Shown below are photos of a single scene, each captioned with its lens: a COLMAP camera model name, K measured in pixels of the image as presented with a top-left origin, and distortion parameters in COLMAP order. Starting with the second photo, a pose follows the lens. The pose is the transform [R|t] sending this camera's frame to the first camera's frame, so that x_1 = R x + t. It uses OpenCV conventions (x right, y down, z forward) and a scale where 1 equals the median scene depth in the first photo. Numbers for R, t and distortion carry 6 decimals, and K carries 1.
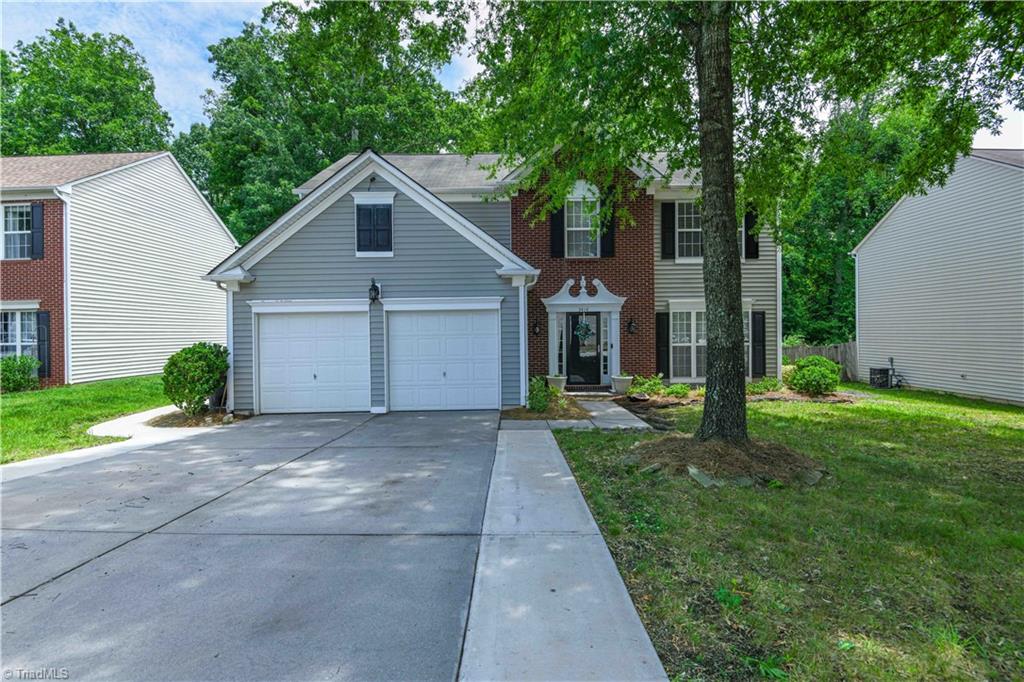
lens RADIAL K [[480.3, 0, 512.0], [0, 480.3, 341.0], [0, 0, 1]] dist [-0.009280, -0.006020]
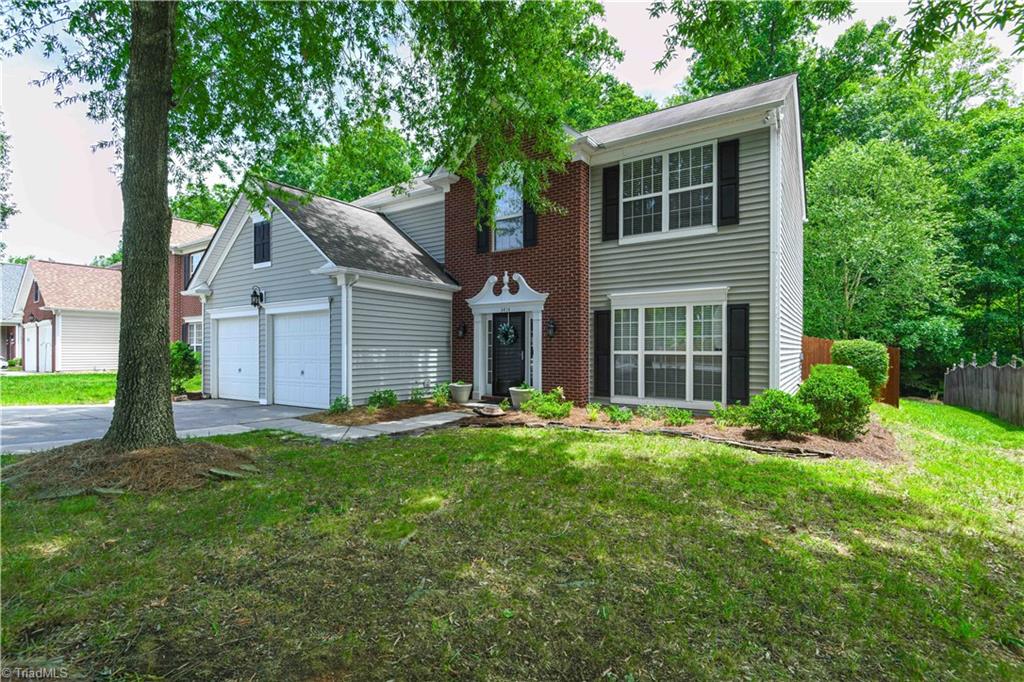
lens RADIAL K [[484.2, 0, 511.1], [0, 484.2, 355.8], [0, 0, 1]] dist [0.000167, -0.000066]
pose [[0.830490, 0.019695, -0.556686, 0.628065], [-0.021198, 0.999768, 0.003747, 0.013525], [0.556630, 0.008688, 0.830715, 0.272839]]
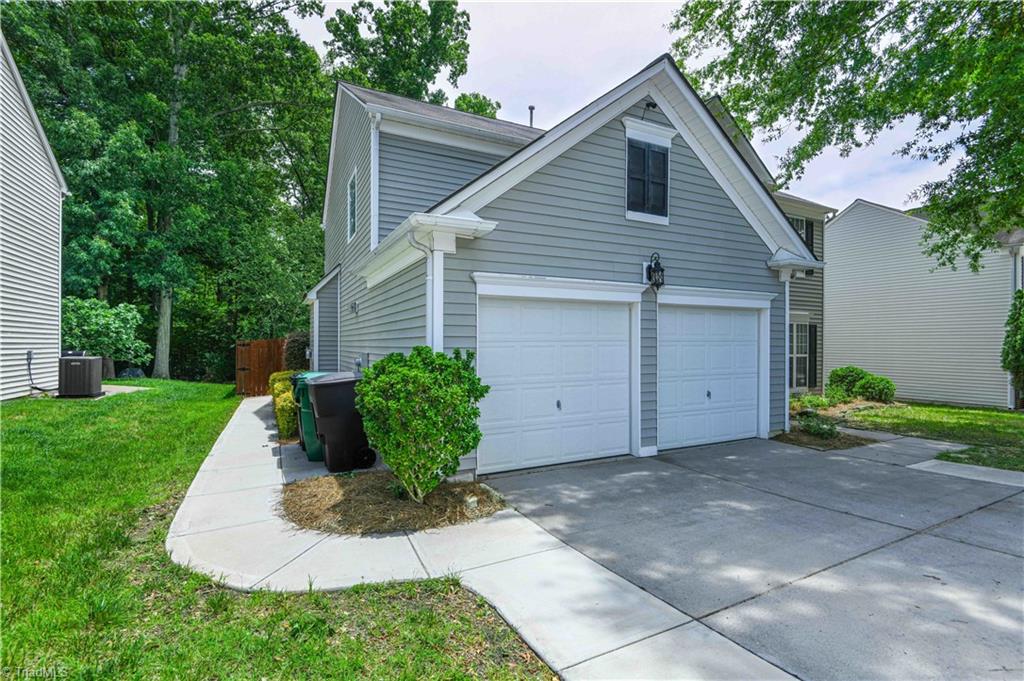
lens RADIAL K [[469.9, 0, 512.0], [0, 469.9, 349.6], [0, 0, 1]] dist [0.015773, -0.017642]
pose [[0.893623, 0.008202, 0.448743, -0.548479], [-0.003771, 0.999935, -0.010767, 0.007272], [-0.448802, 0.007929, 0.893596, 0.366717]]
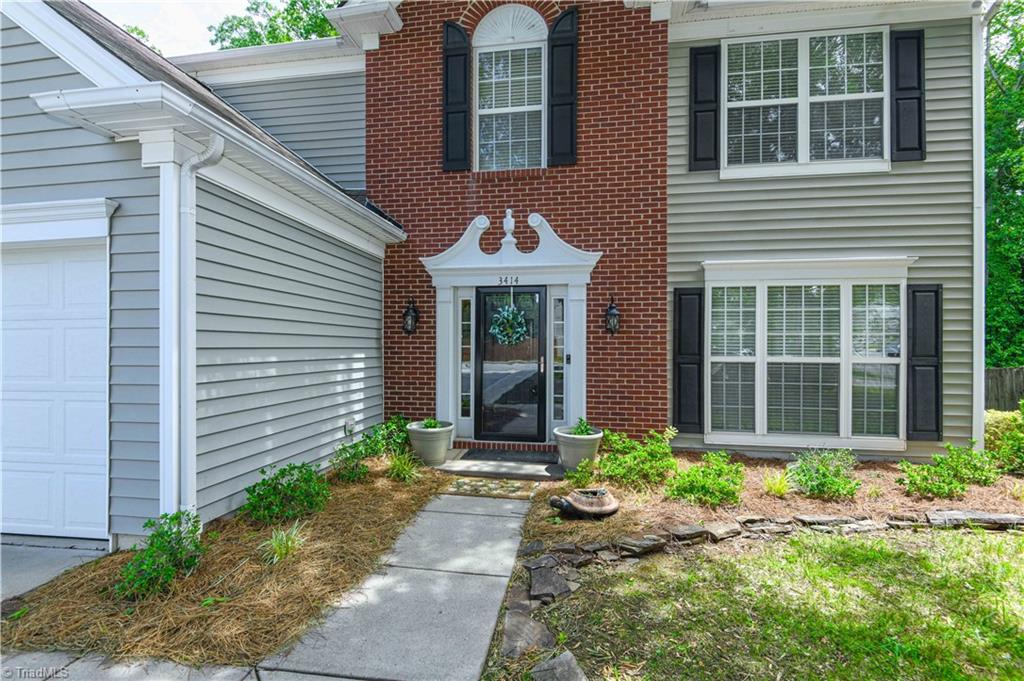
lens RADIAL K [[469.9, 0, 512.0], [0, 469.9, 349.6], [0, 0, 1]] dist [0.015773, -0.017642]
pose [[0.988866, 0.014297, -0.148118, 0.215054], [-0.015515, 0.999855, -0.007069, 0.004836], [0.147995, 0.009289, 0.988944, 0.533594]]
